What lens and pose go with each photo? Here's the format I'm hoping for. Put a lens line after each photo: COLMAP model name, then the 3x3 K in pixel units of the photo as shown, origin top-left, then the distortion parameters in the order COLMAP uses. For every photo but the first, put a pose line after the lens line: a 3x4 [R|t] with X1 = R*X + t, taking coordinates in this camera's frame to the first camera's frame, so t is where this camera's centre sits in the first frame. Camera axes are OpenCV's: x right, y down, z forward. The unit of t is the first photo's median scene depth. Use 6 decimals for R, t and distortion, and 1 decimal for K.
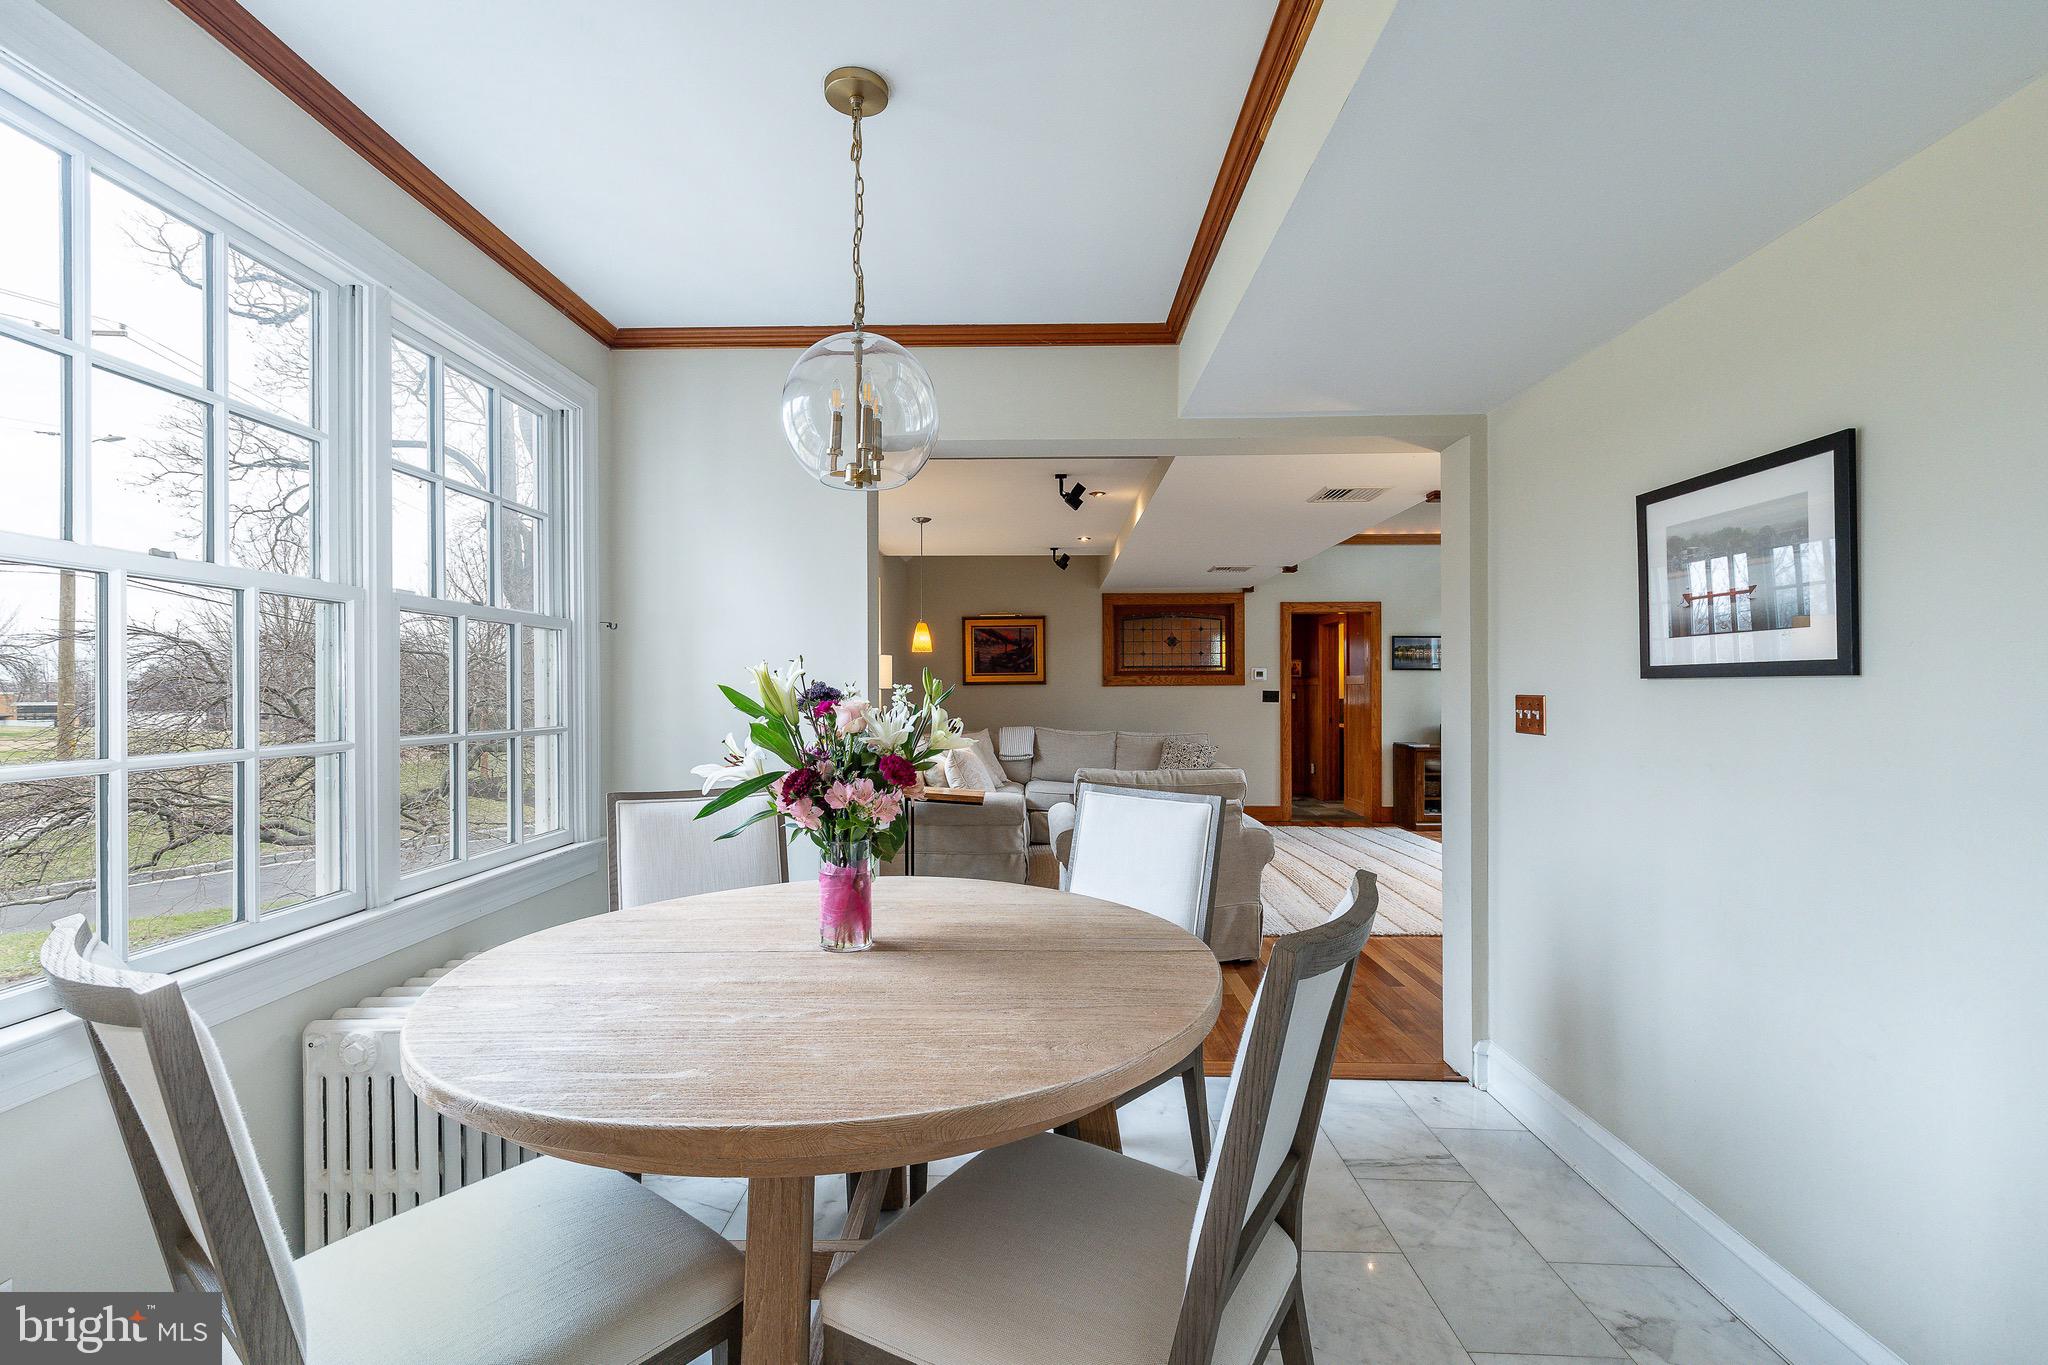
lens RADIAL K [[910.6, 0, 1017.6], [0, 910.6, 697.5], [0, 0, 1]] dist [0.007222, -0.003439]
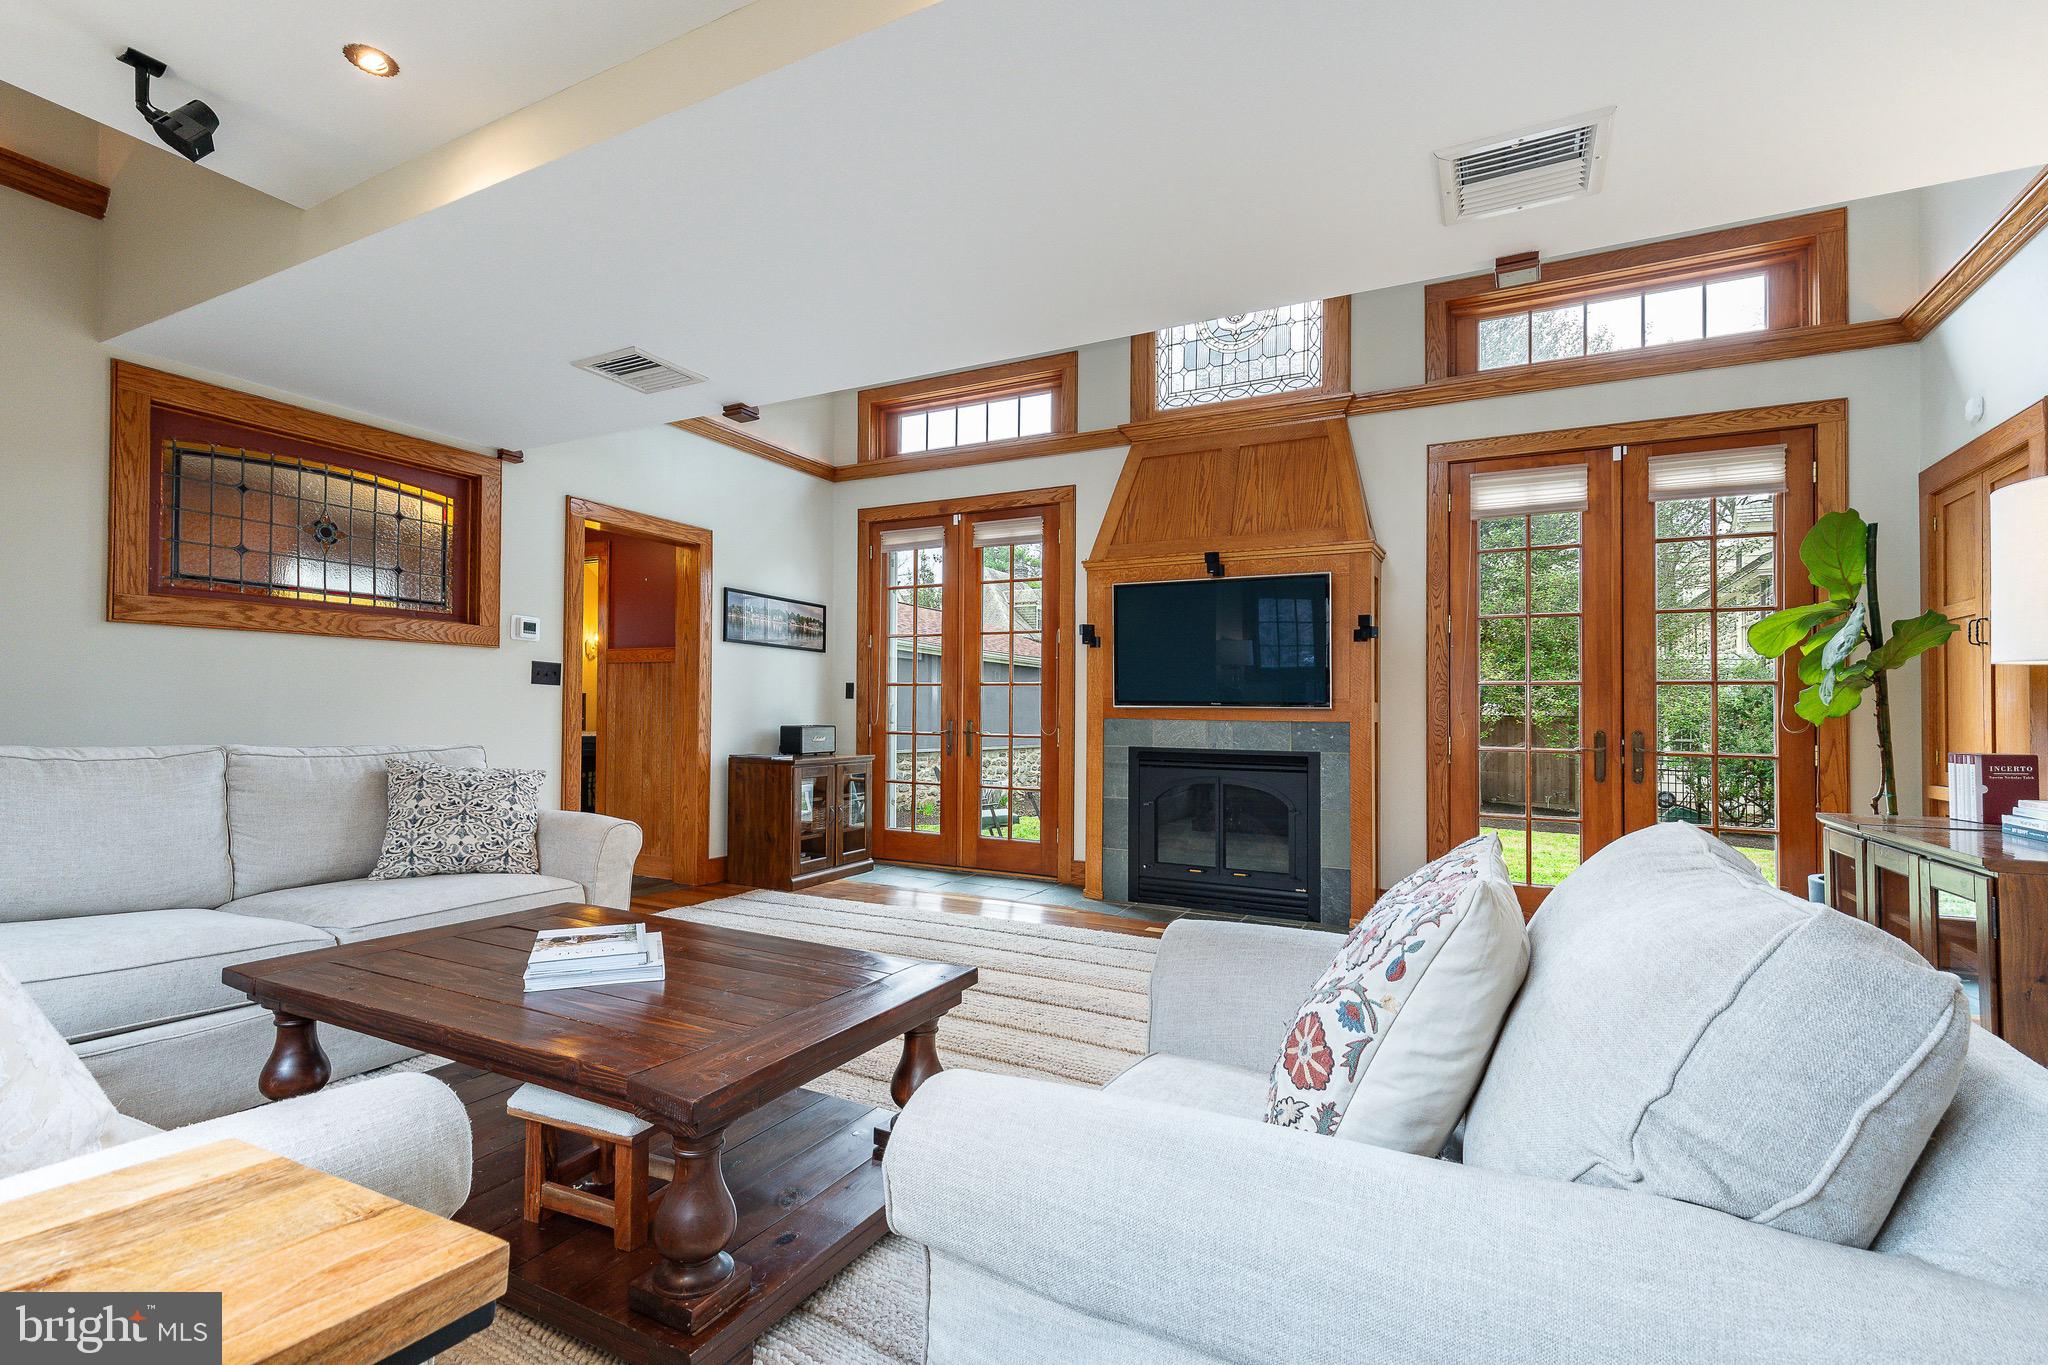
lens RADIAL K [[910.6, 0, 1026.4], [0, 910.6, 706.8], [0, 0, 1]] dist [0.007222, -0.003439]
pose [[0.436492, 0.017923, 0.899530, -0.069870], [-0.011384, 0.999832, -0.014397, 0.022413], [-0.899636, -0.003956, 0.436622, 0.531644]]
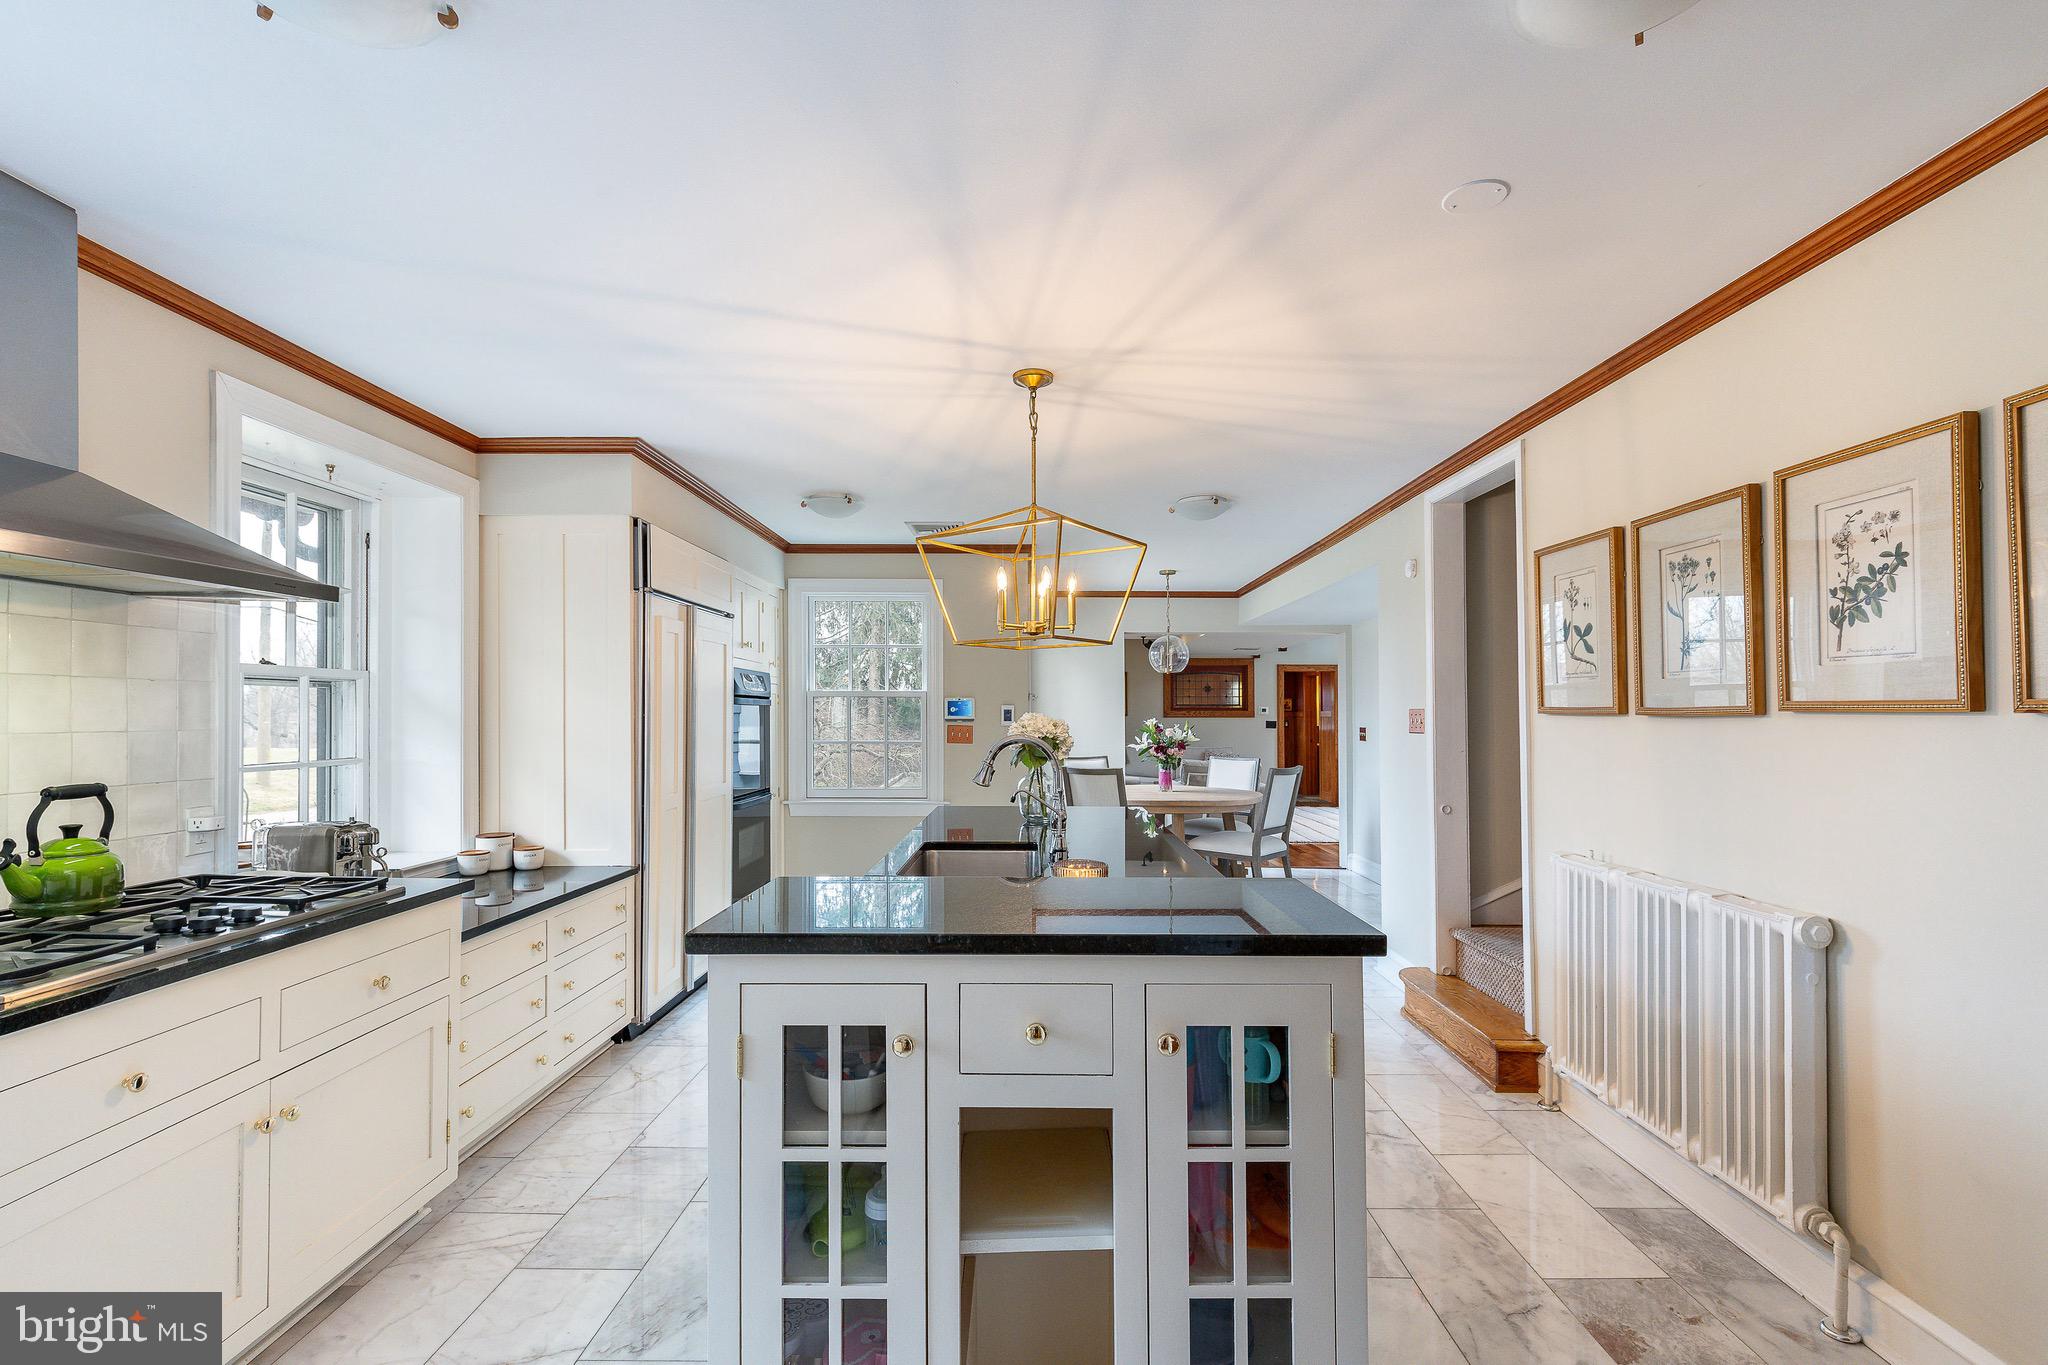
lens RADIAL K [[910.6, 0, 1031.2], [0, 910.6, 715.2], [0, 0, 1]] dist [0.007222, -0.003439]
pose [[0.999848, 0.005041, 0.016702, -0.160300], [-0.004930, 0.999966, -0.006666, -0.004906], [-0.016735, 0.006582, 0.999838, -0.559223]]
